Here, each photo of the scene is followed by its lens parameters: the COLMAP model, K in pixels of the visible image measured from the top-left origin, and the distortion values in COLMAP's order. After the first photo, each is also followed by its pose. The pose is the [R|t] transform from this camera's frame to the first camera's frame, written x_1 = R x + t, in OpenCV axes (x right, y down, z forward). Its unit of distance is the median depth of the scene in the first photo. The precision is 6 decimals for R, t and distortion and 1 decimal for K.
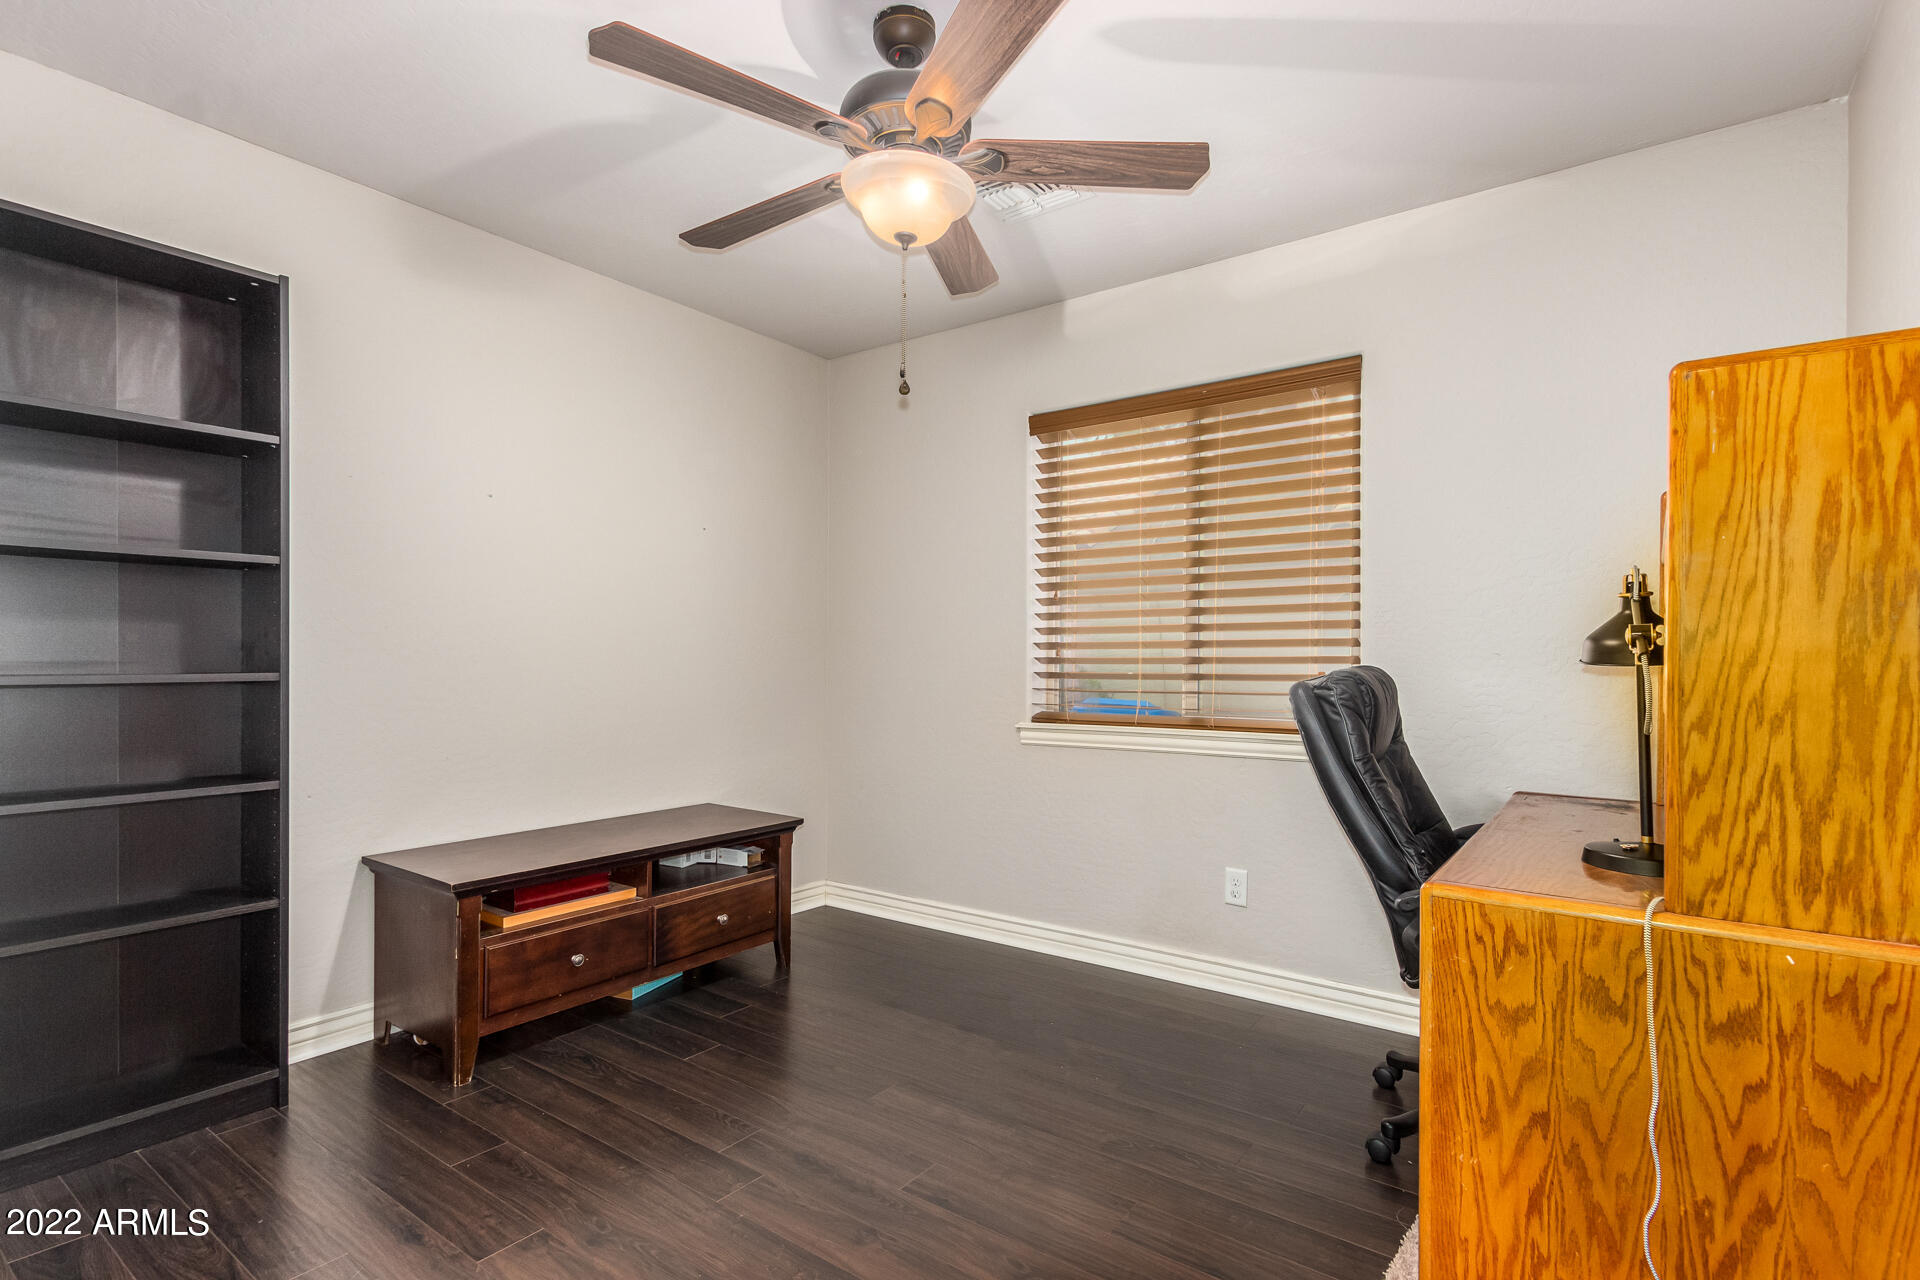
lens RADIAL K [[927.5, 0, 960.8], [0, 927.5, 650.2], [0, 0, 1]] dist [0.013959, 0.000751]
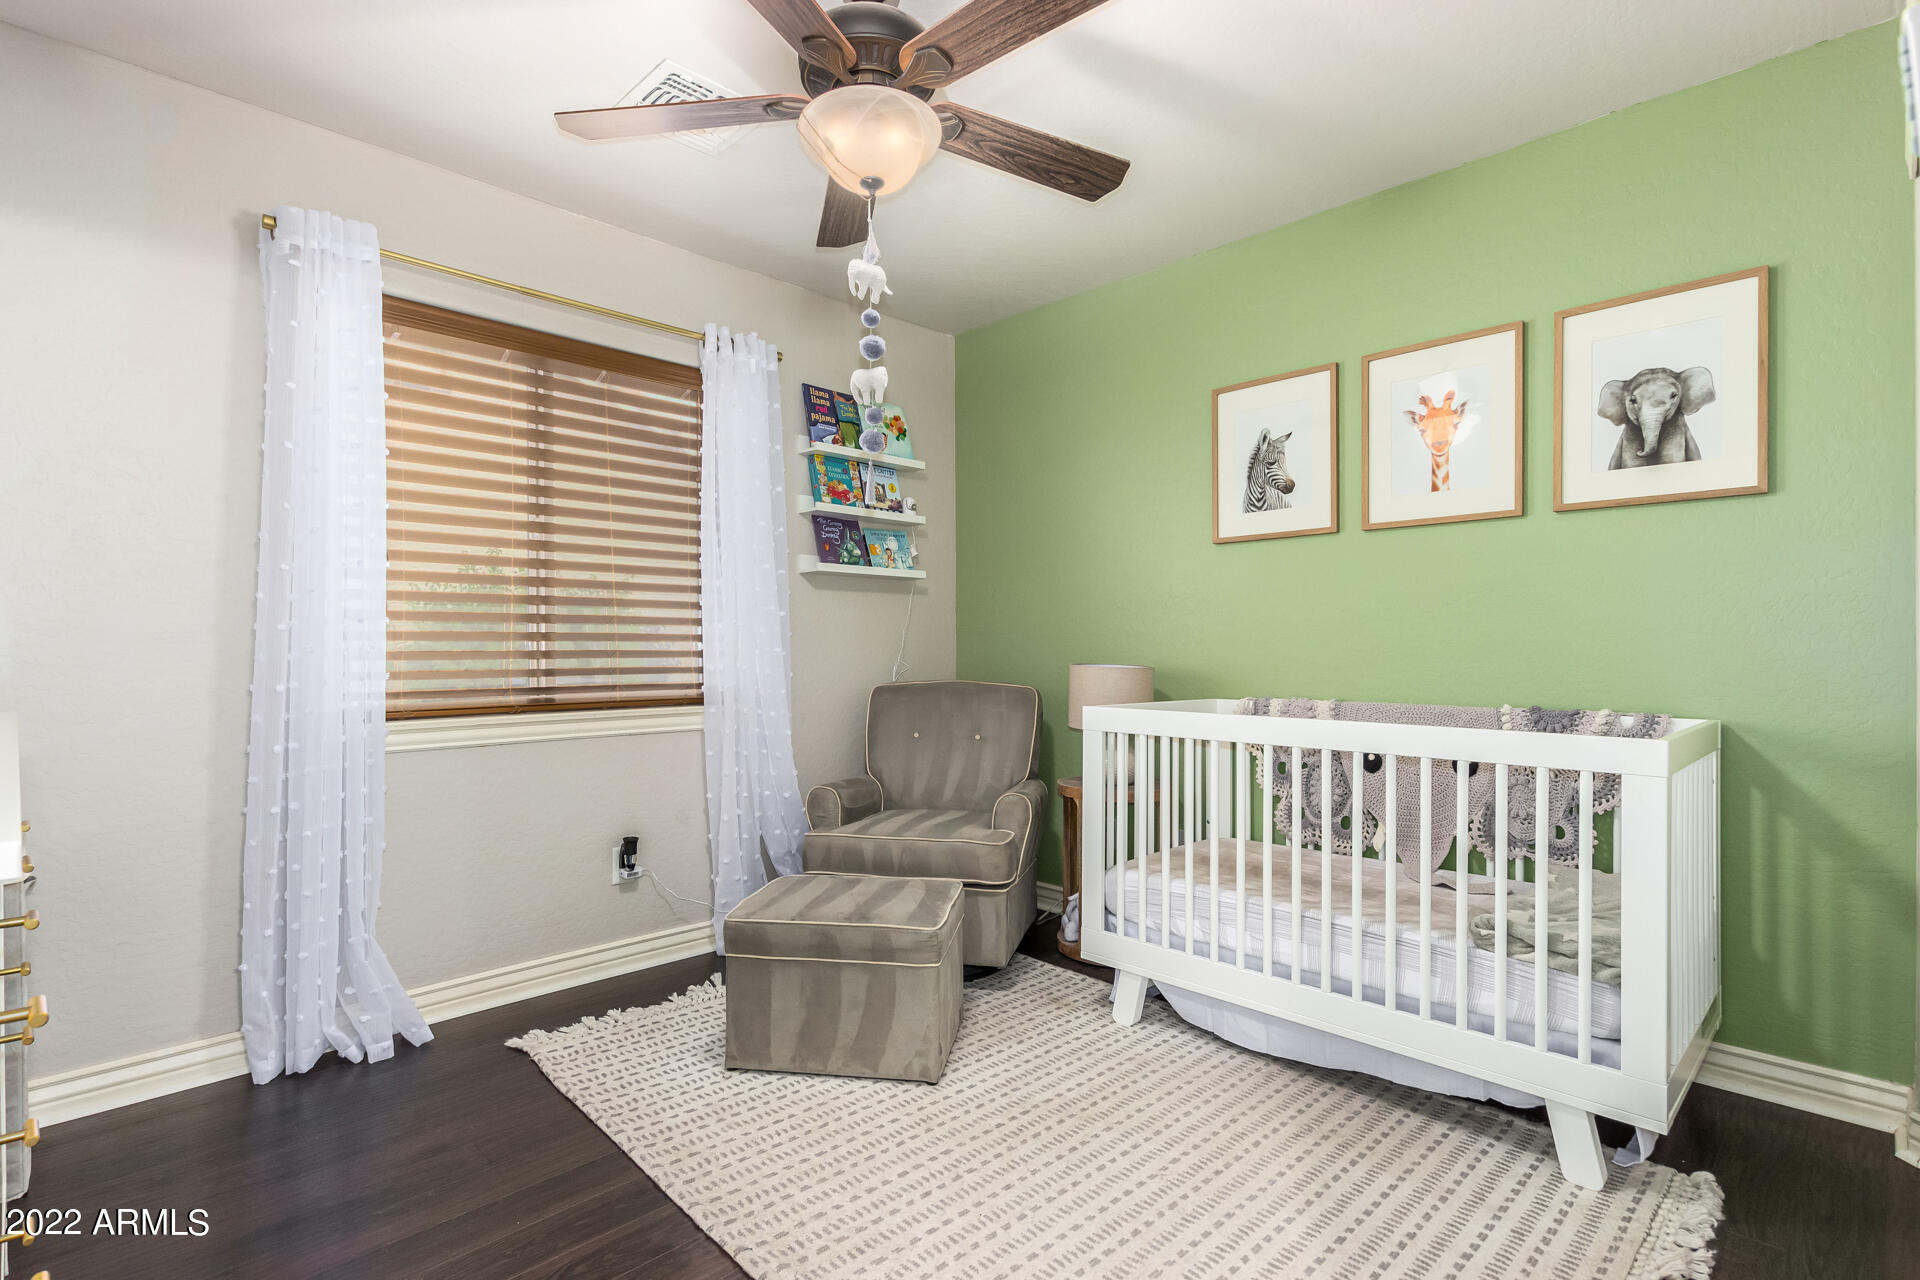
lens RADIAL K [[927.5, 0, 963.4], [0, 927.5, 643.6], [0, 0, 1]] dist [0.013959, 0.000751]
pose [[0.158806, -0.001365, 0.987309, -0.576161], [-0.016305, 0.999859, 0.004005, 0.007369], [-0.987175, -0.016734, 0.158761, 0.448137]]
